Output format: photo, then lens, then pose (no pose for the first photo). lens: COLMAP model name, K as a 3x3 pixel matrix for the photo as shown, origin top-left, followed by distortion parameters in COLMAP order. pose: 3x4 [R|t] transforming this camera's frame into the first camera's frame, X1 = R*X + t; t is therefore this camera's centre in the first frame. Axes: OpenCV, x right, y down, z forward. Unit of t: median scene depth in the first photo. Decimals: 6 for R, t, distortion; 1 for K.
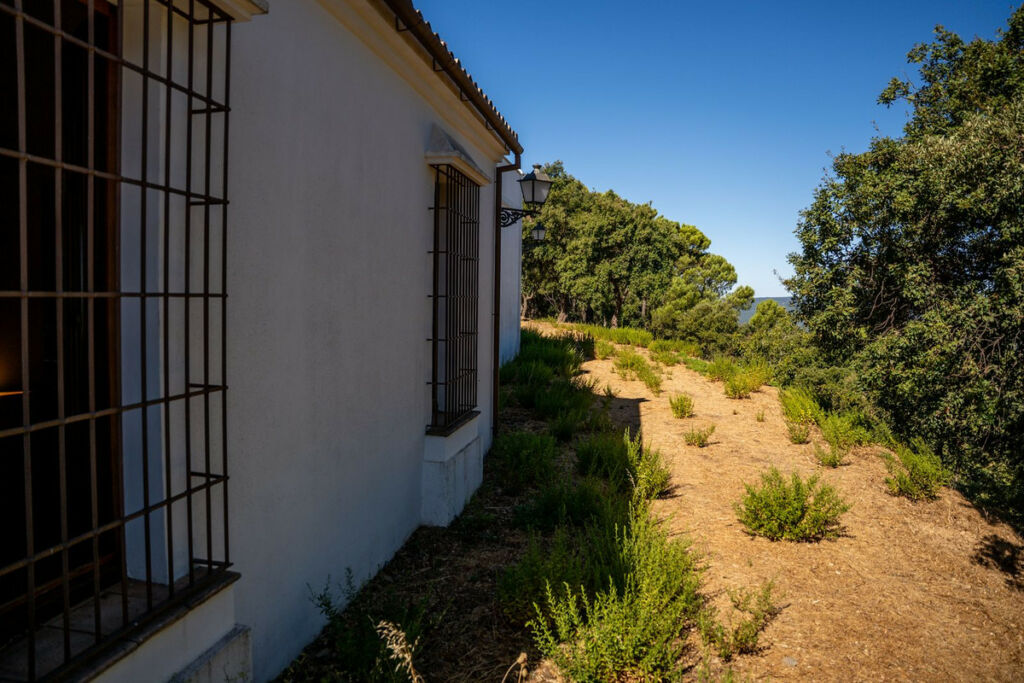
lens RADIAL K [[735.6, 0, 512.0], [0, 735.6, 341.5], [0, 0, 1]] dist [-0.151169, 0.136488]
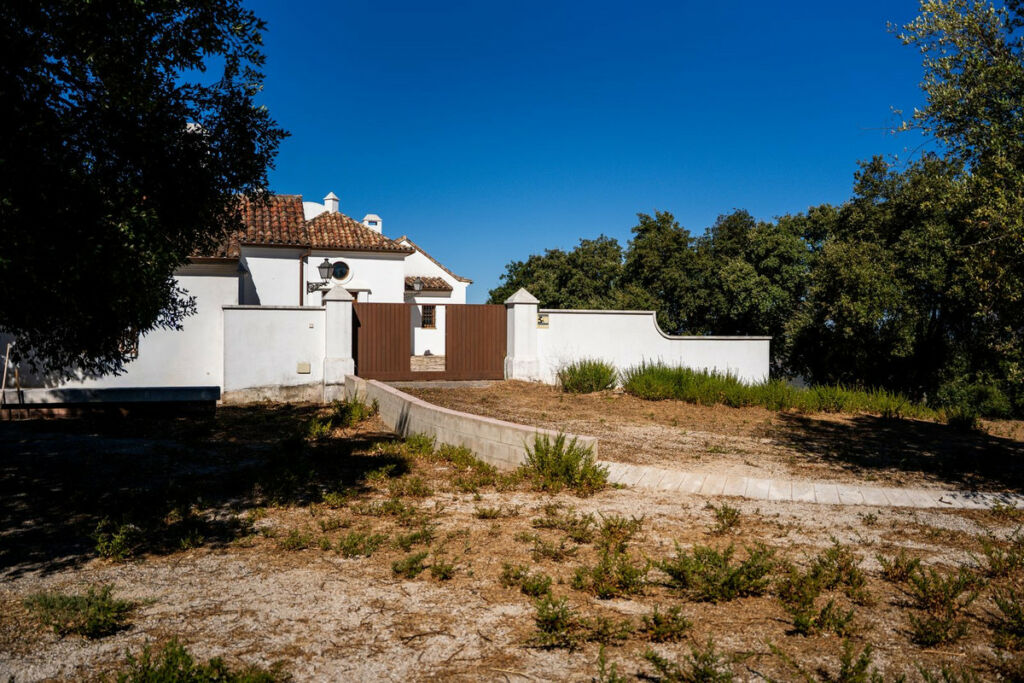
lens RADIAL K [[808.3, 0, 512.0], [0, 808.3, 341.5], [0, 0, 1]] dist [-0.118066, 0.000075]
pose [[0.872595, -0.017588, 0.488128, -1.670717], [0.038907, 0.998679, -0.033568, 0.187388], [-0.486893, 0.048283, 0.872126, -3.034423]]
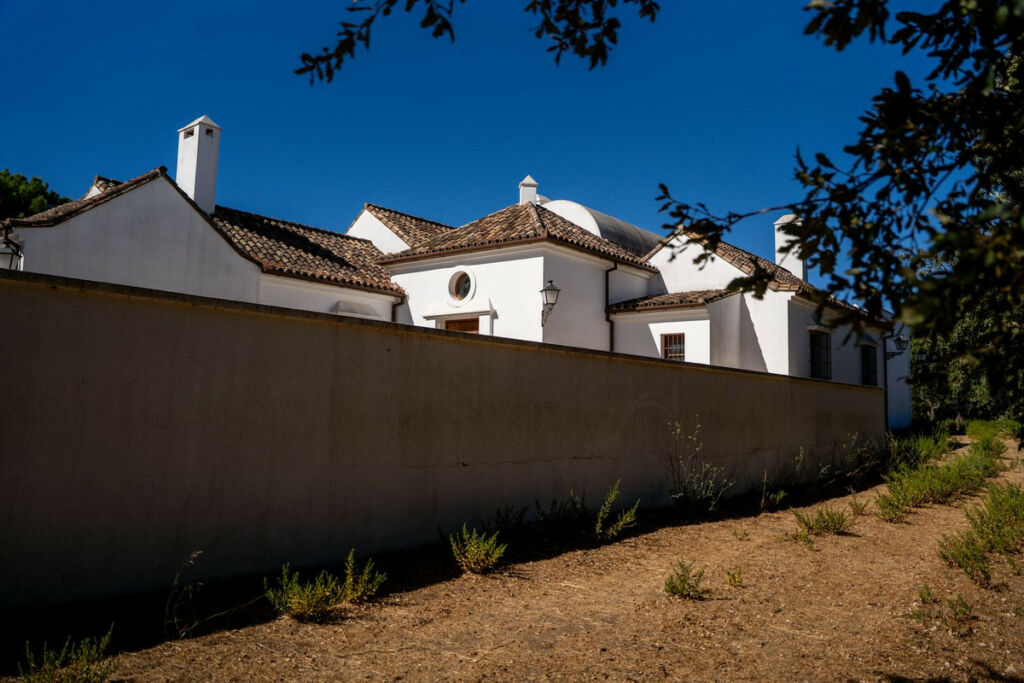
lens RADIAL K [[783.6, 0, 512.0], [0, 783.6, 341.5], [0, 0, 1]] dist [-0.157895, 0.155447]
pose [[0.874538, -0.042724, -0.483072, 0.113605], [-0.034571, 0.988085, -0.149974, 0.200898], [0.483724, 0.147858, 0.862641, -1.727863]]
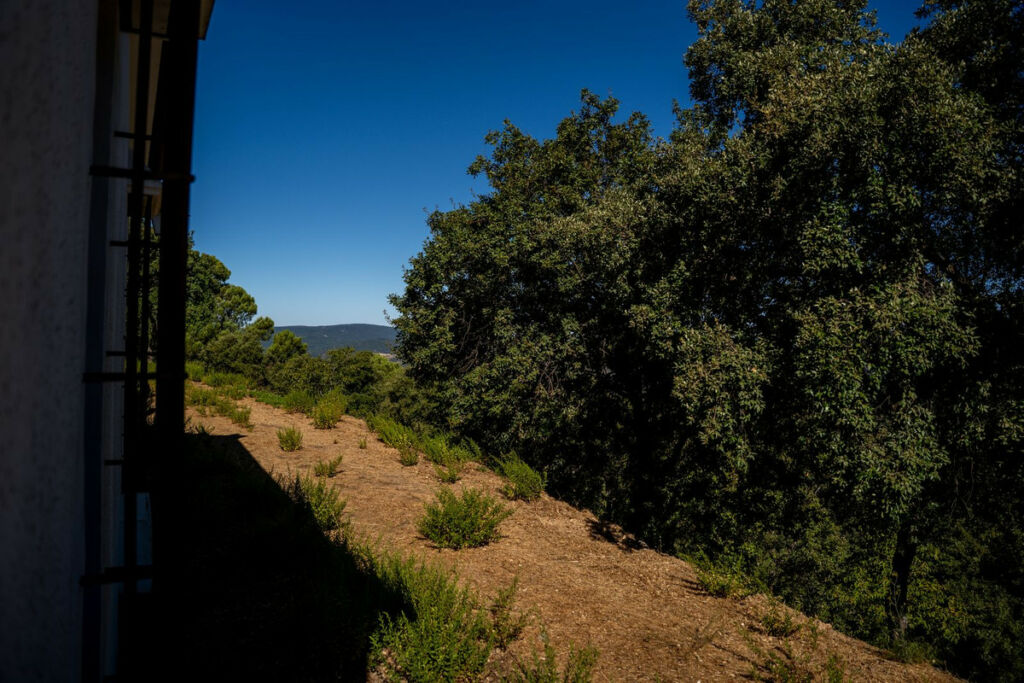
lens RADIAL K [[721.6, 0, 512.0], [0, 721.6, 341.5], [0, 0, 1]] dist [-0.183194, 0.131567]
pose [[0.778845, -0.000220, 0.627217, -0.171608], [0.025280, 0.999198, -0.031041, -0.012096], [-0.626707, 0.040033, 0.778226, 0.023502]]
